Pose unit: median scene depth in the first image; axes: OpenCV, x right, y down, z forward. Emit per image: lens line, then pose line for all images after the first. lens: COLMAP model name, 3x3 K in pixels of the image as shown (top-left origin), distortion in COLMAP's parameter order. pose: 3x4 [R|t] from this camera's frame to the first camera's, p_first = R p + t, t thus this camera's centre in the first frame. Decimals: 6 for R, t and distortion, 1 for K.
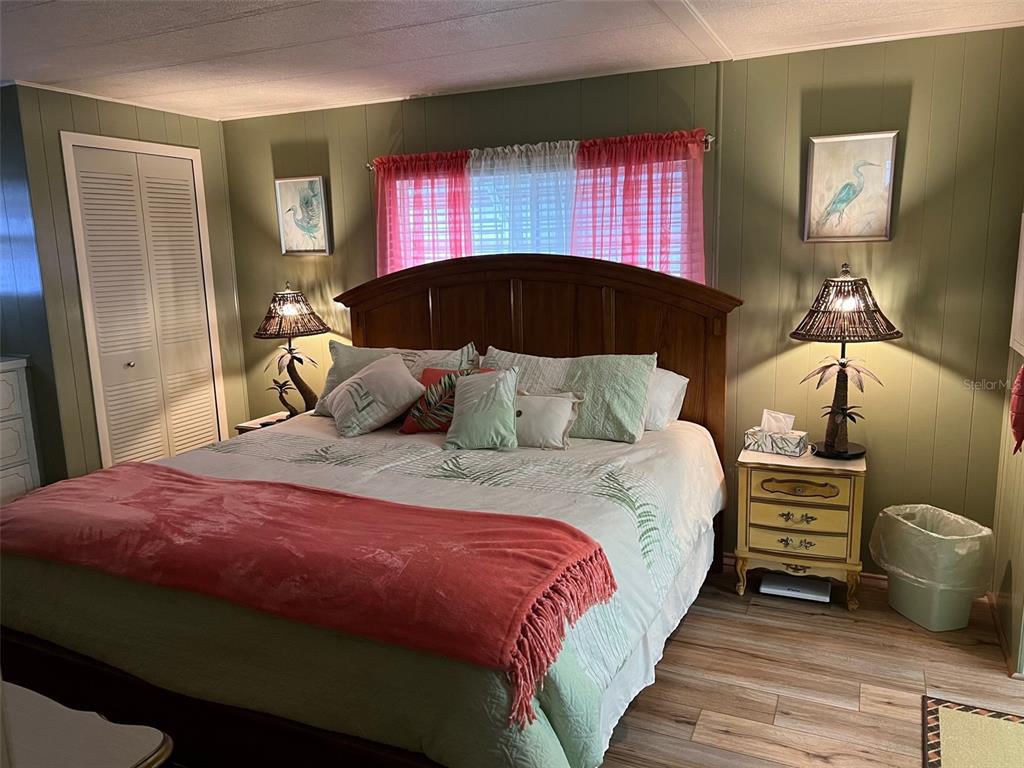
lens RADIAL K [[768.7, 0, 519.6], [0, 768.7, 380.4], [0, 0, 1]] dist [0.062879, -0.068274]
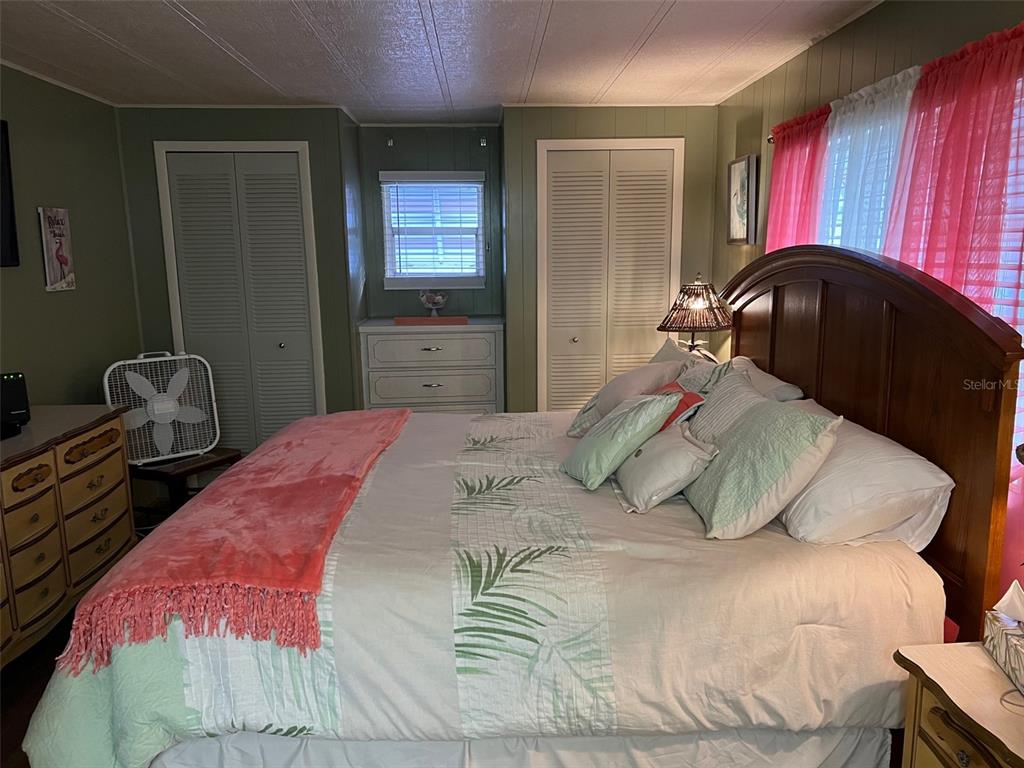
lens RADIAL K [[768.7, 0, 510.1], [0, 768.7, 390.8], [0, 0, 1]] dist [0.062879, -0.068274]
pose [[0.447768, 0.181088, -0.875620, 0.505403], [-0.152728, 0.980376, 0.124652, -0.079669], [0.881009, 0.077917, 0.466638, 0.426563]]
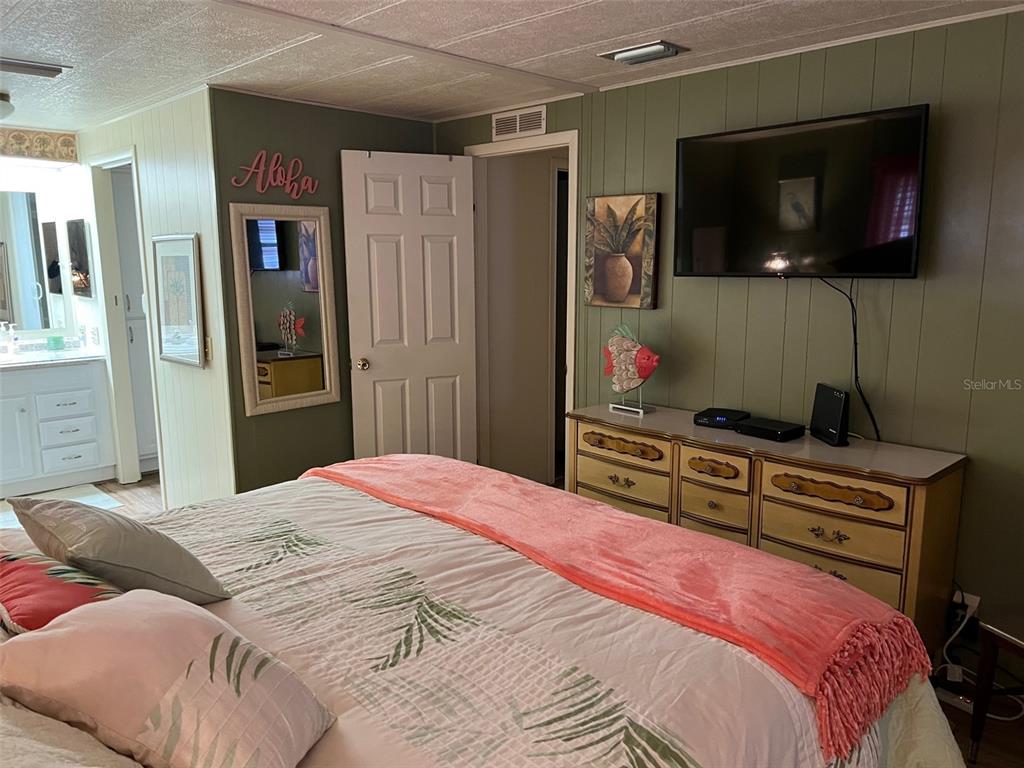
lens RADIAL K [[768.7, 0, 523.7], [0, 768.7, 402.4], [0, 0, 1]] dist [0.062879, -0.068274]
pose [[-0.936004, -0.036745, 0.350066, -0.410012], [0.085397, 0.941116, 0.327120, -0.180643], [-0.341472, 0.336080, -0.877751, 1.118740]]
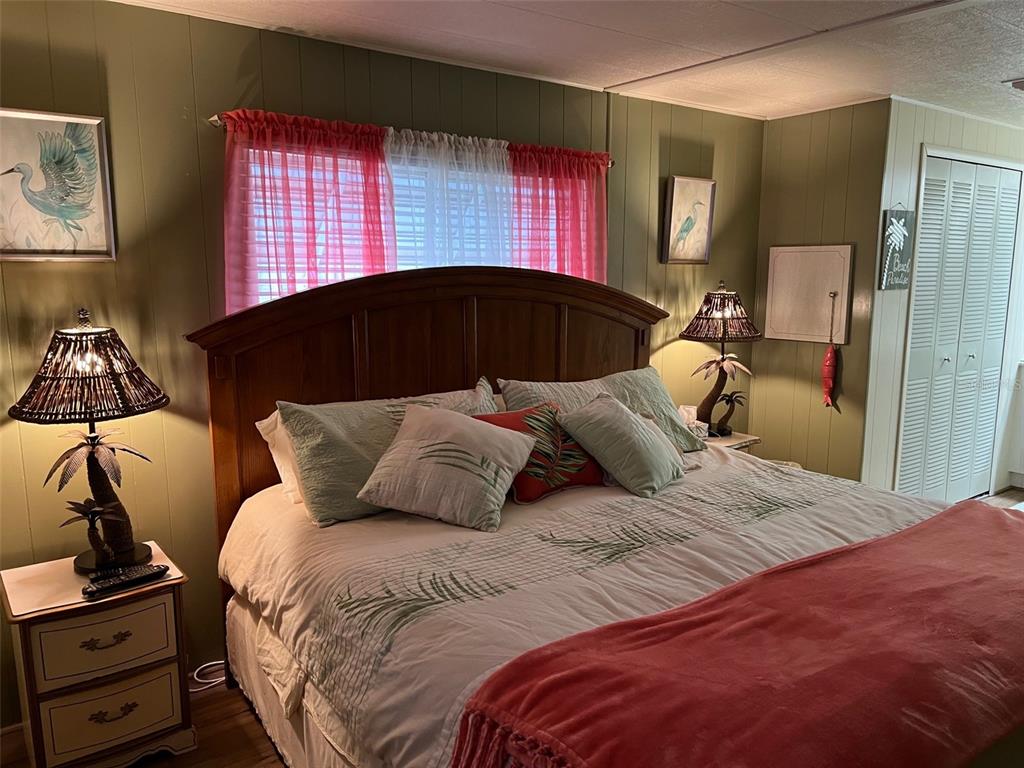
lens RADIAL K [[768.7, 0, 503.9], [0, 768.7, 388.9], [0, 0, 1]] dist [0.062879, -0.068274]
pose [[0.493622, -0.112834, 0.862326, -0.709662], [0.131049, 0.989876, 0.054507, -0.074387], [-0.859746, 0.086101, 0.503412, 0.560599]]
